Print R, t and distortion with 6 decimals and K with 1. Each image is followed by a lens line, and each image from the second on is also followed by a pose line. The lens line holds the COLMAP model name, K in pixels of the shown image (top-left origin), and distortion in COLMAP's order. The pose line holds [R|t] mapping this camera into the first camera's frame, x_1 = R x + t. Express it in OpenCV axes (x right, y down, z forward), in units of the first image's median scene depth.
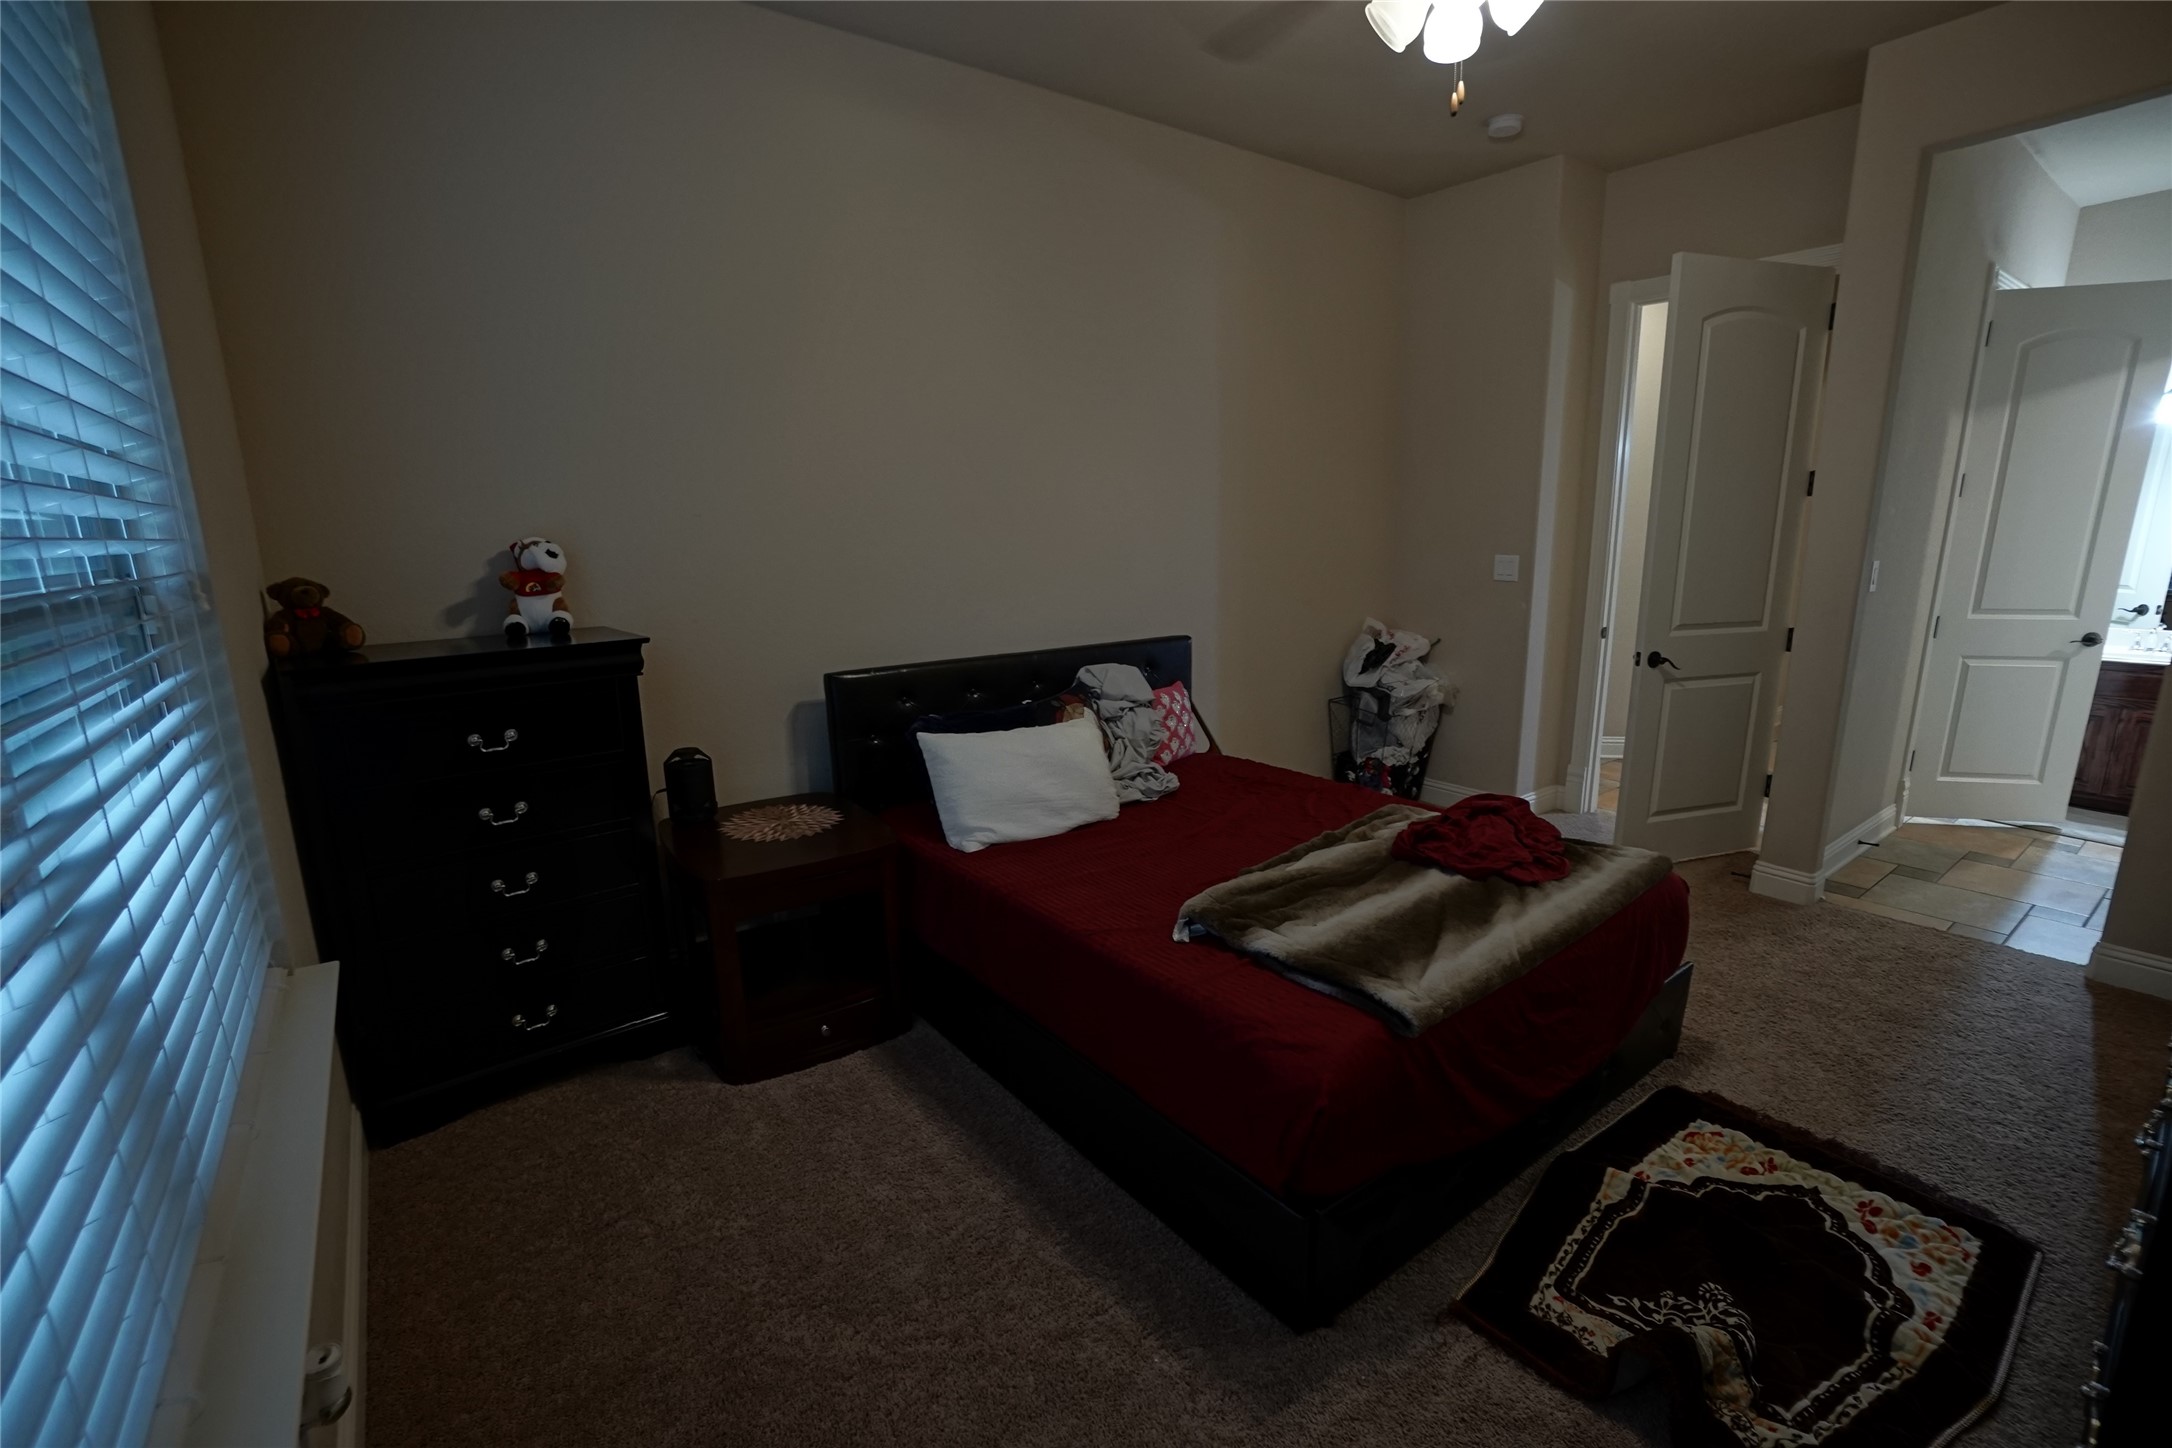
lens RADIAL K [[962.9, 0, 1077.9], [0, 962.9, 744.2], [0, 0, 1]] dist [-0.058501, 0.022368]
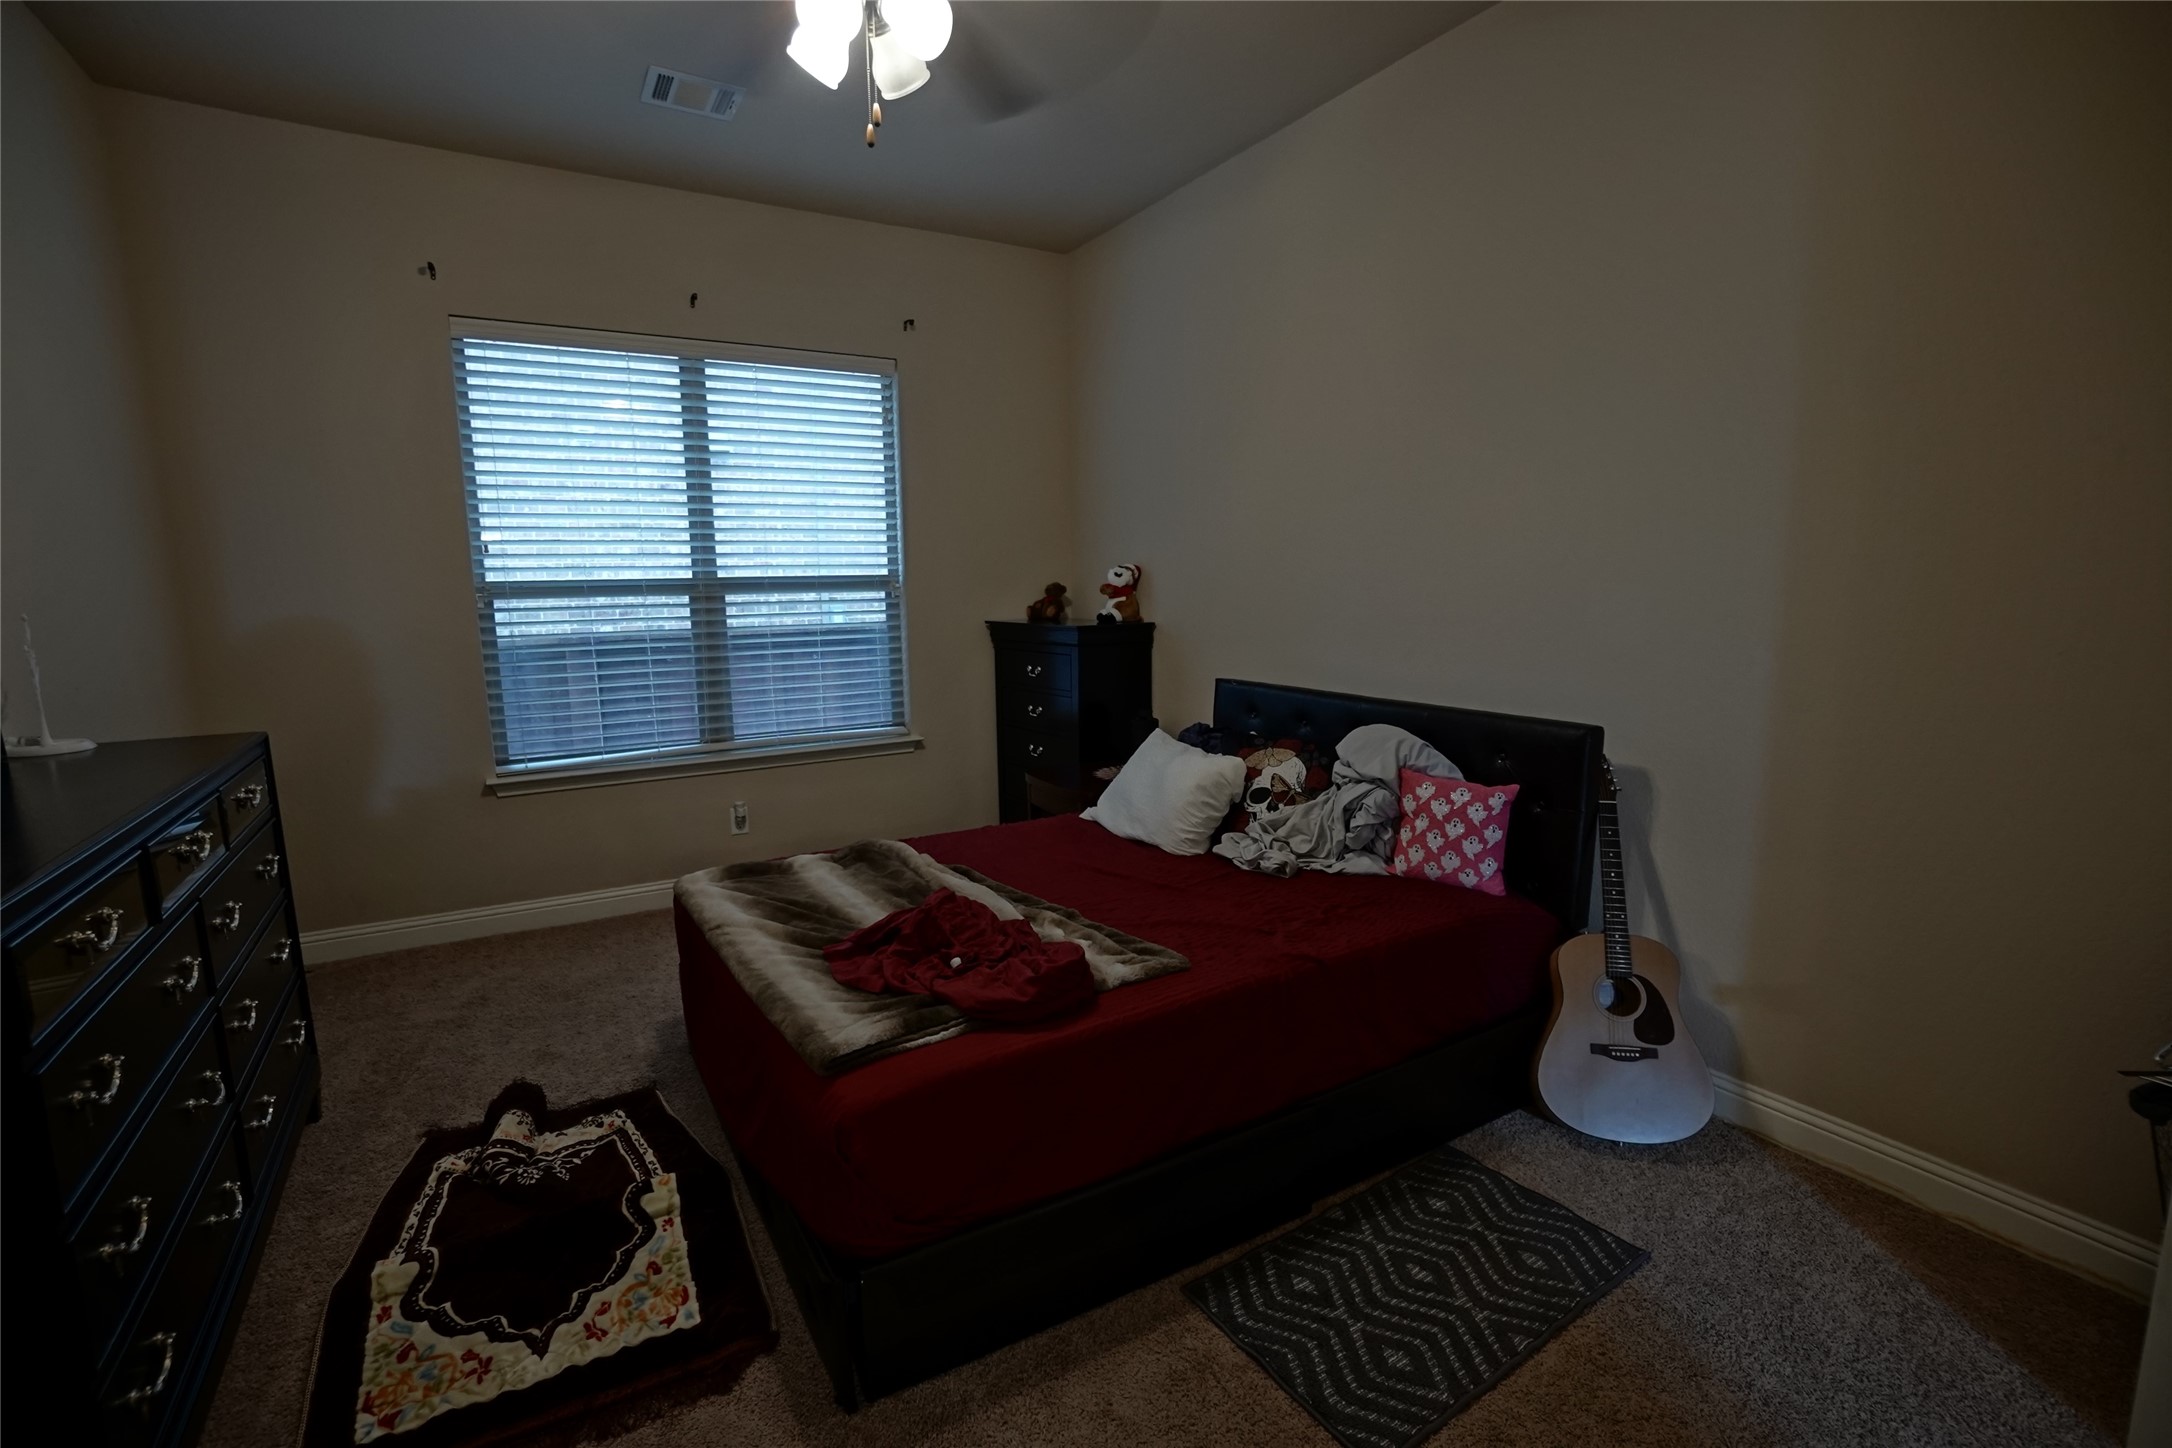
lens RADIAL K [[962.9, 0, 1077.9], [0, 962.9, 744.2], [0, 0, 1]] dist [-0.058501, 0.022368]
pose [[-0.097538, 0.182516, -0.978353, 1.421817], [-0.212444, 0.956564, 0.199631, -0.291831], [0.972293, 0.227317, -0.054527, 1.355444]]
